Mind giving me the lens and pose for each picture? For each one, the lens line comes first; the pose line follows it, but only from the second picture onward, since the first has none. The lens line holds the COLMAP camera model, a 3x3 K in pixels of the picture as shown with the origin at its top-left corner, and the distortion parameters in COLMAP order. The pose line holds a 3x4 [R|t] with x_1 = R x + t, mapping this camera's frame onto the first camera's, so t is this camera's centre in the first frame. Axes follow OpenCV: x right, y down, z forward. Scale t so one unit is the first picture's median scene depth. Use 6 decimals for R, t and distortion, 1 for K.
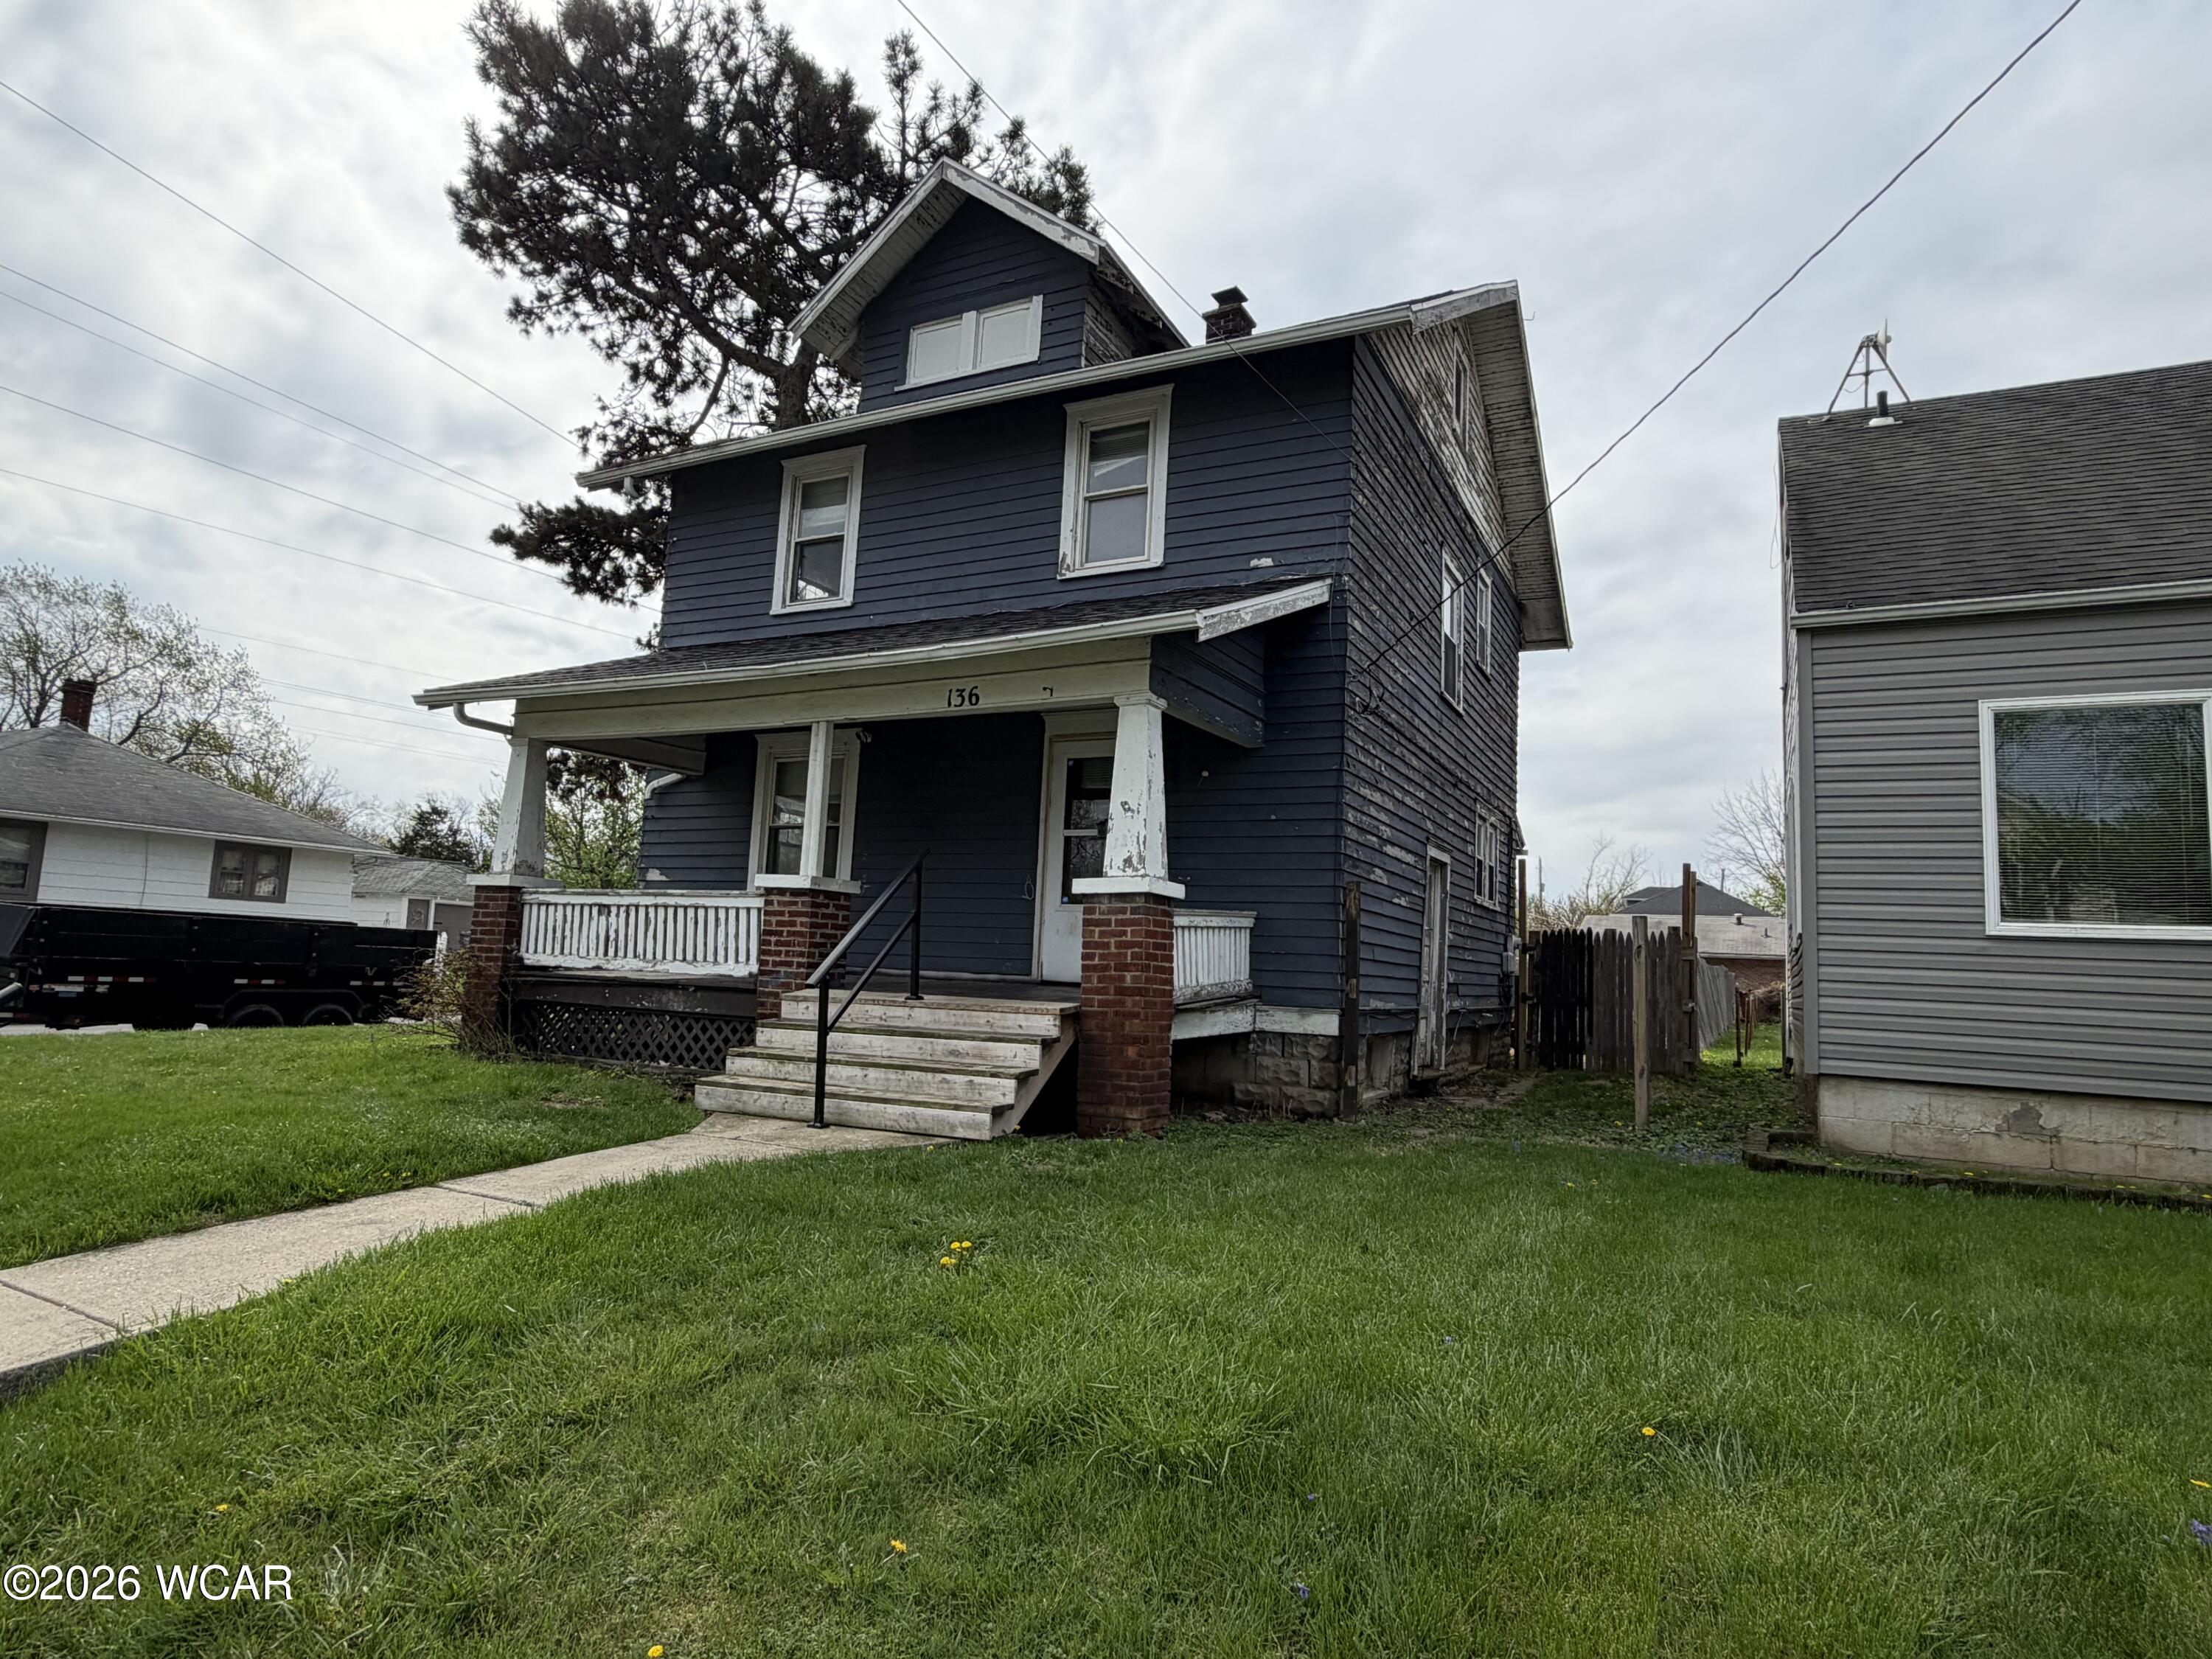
lens RADIAL K [[1222.3, 0, 1110.5], [0, 1222.3, 838.5], [0, 0, 1]] dist [-0.004894, -0.000189]
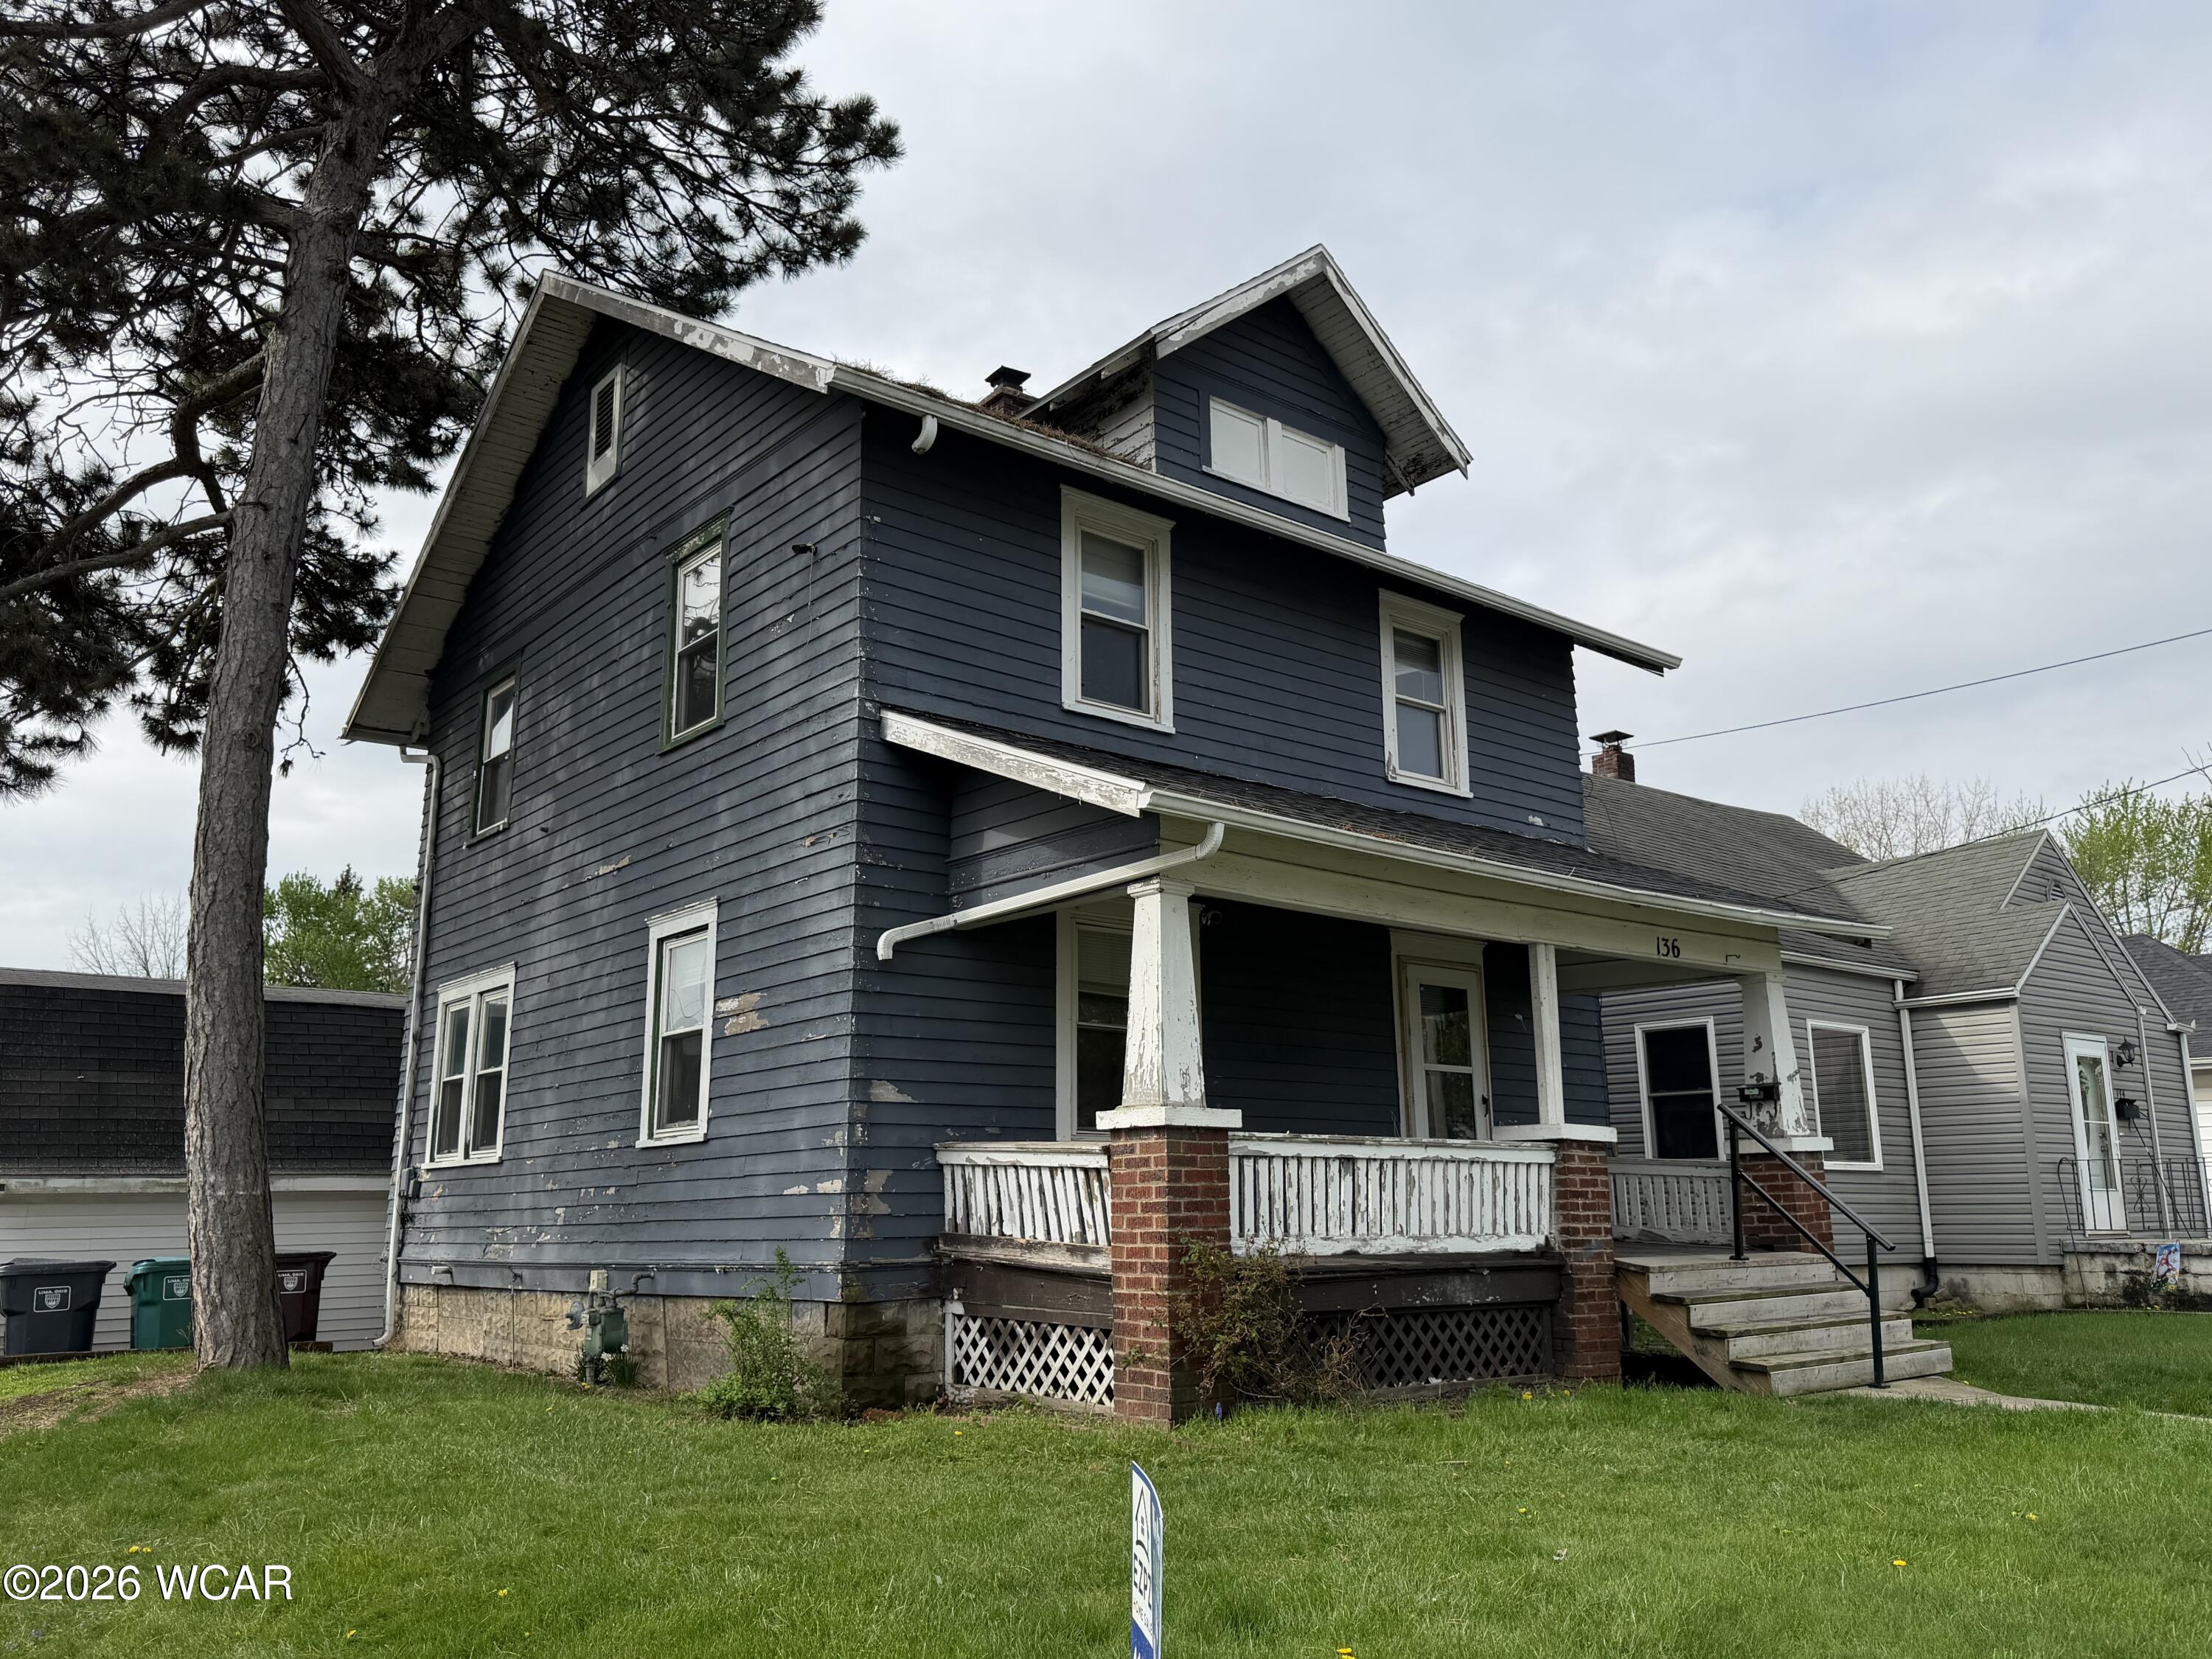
lens RADIAL K [[1744.4, 0, 1107.8], [0, 1744.4, 824.8], [0, 0, 1]] dist [0.012639, -0.004334]
pose [[0.395316, 0.159662, 0.904562, -1.372387], [-0.072641, 0.987127, -0.142490, 0.018444], [-0.915668, -0.009380, 0.401825, 0.724364]]
